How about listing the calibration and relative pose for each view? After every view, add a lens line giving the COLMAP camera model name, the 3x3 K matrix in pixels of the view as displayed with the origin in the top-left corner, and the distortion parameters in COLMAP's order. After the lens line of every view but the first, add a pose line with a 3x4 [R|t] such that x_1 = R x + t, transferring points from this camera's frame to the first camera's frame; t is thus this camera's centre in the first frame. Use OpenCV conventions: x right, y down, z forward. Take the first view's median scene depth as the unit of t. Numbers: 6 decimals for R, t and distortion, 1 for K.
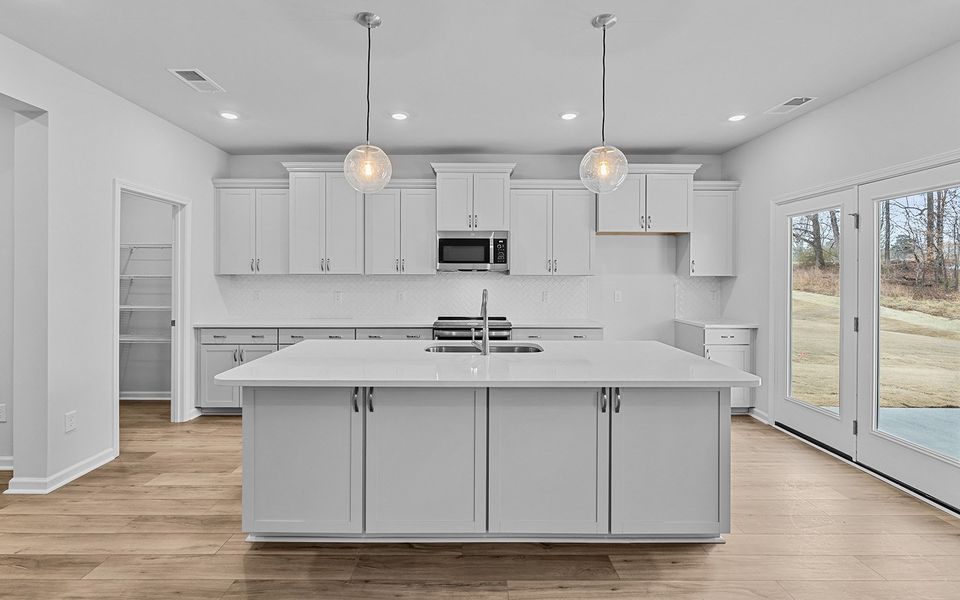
lens RADIAL K [[426.5, 0, 469.3], [0, 426.5, 278.5], [0, 0, 1]] dist [-0.000765, 0.000202]
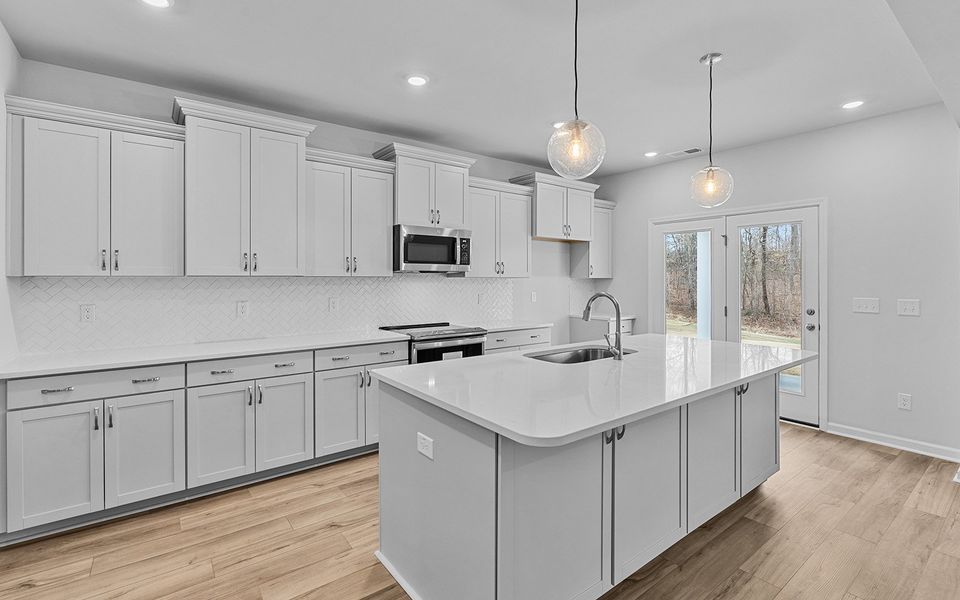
lens RADIAL K [[430.1, 0, 476.8], [0, 430.1, 279.0], [0, 0, 1]] dist [0.000045, 0.000085]
pose [[0.802213, -0.002030, 0.597034, -0.460497], [0.003923, 0.999991, -0.001872, -0.002361], [-0.597025, 0.003844, 0.802214, 0.230651]]
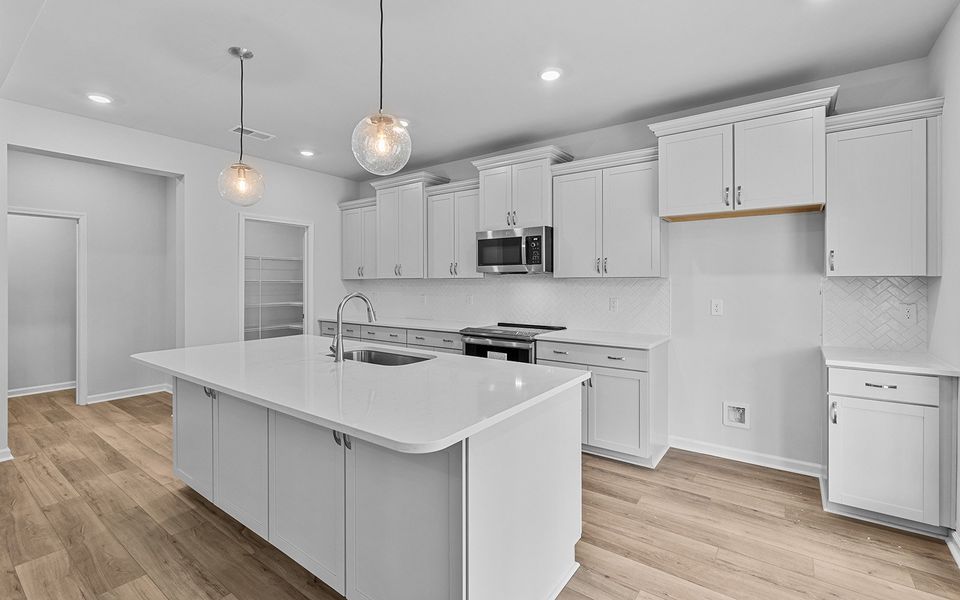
lens RADIAL K [[422.2, 0, 481.4], [0, 422.2, 282.2], [0, 0, 1]] dist [-0.000834, 0.000046]
pose [[0.808706, -0.002995, -0.588205, 0.484969], [0.003664, 0.999993, -0.000055, 0.000431], [0.588201, -0.002111, 0.808712, 0.241989]]
